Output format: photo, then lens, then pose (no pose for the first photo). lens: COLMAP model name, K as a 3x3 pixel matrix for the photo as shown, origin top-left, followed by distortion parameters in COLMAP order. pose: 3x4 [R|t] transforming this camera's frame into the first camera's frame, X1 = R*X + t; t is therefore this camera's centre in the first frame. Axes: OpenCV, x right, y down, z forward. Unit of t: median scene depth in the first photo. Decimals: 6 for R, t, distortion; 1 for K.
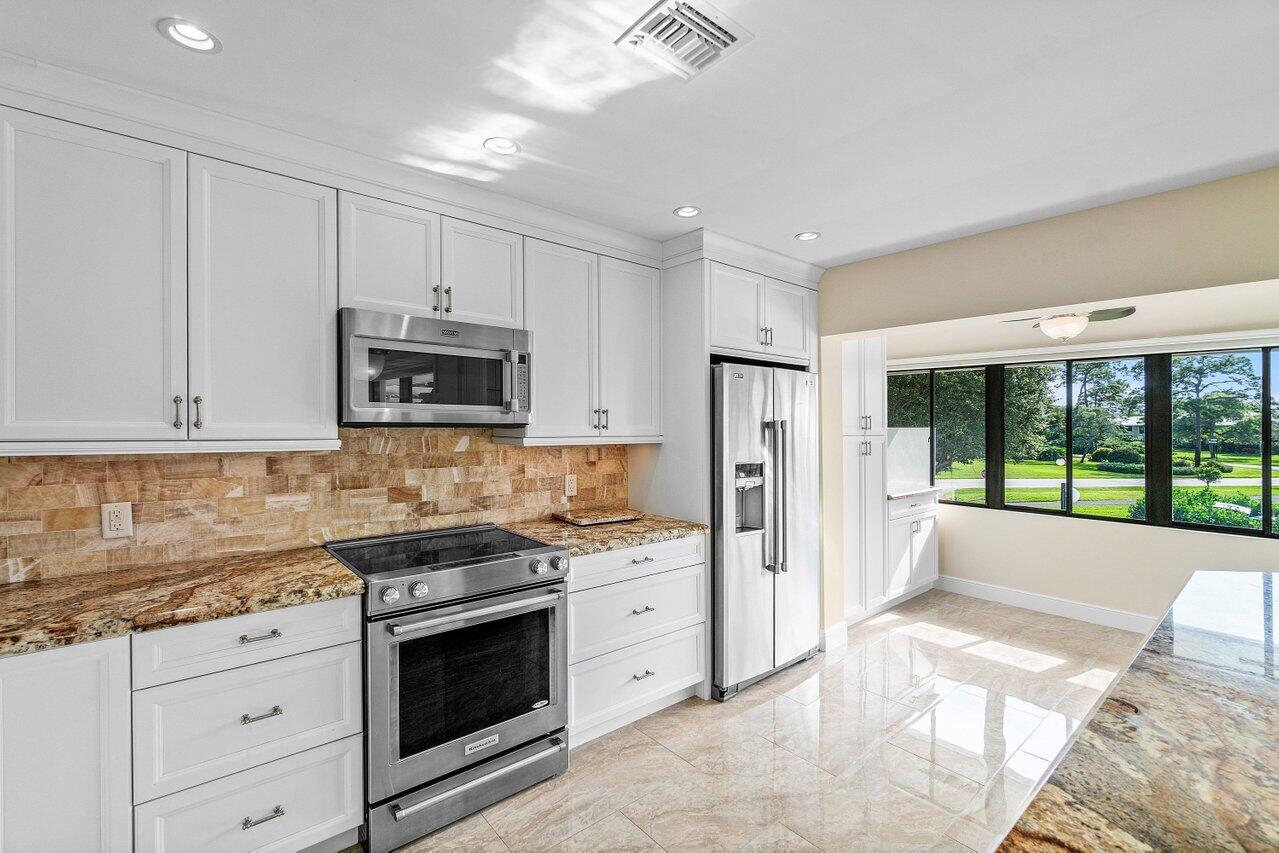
lens RADIAL K [[571.9, 0, 639.5], [0, 571.9, 426.5], [0, 0, 1]] dist [-0.001709, -0.000114]
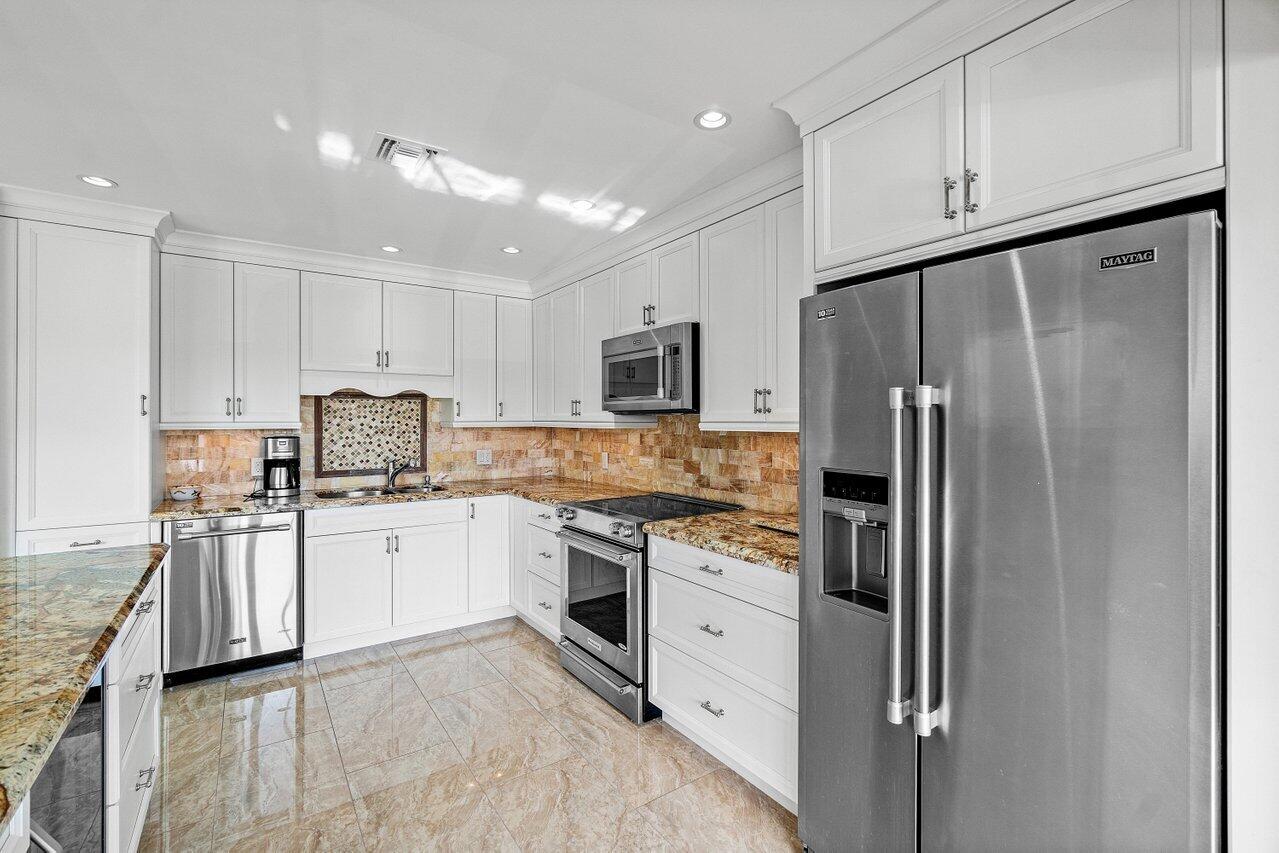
lens RADIAL K [[571.9, 0, 639.5], [0, 571.9, 426.5], [0, 0, 1]] dist [-0.001709, -0.000114]
pose [[-0.109862, 0.004252, -0.993938, 0.813669], [-0.000931, 0.999990, 0.004381, 0.020933], [0.993946, 0.001407, -0.109857, 0.952961]]
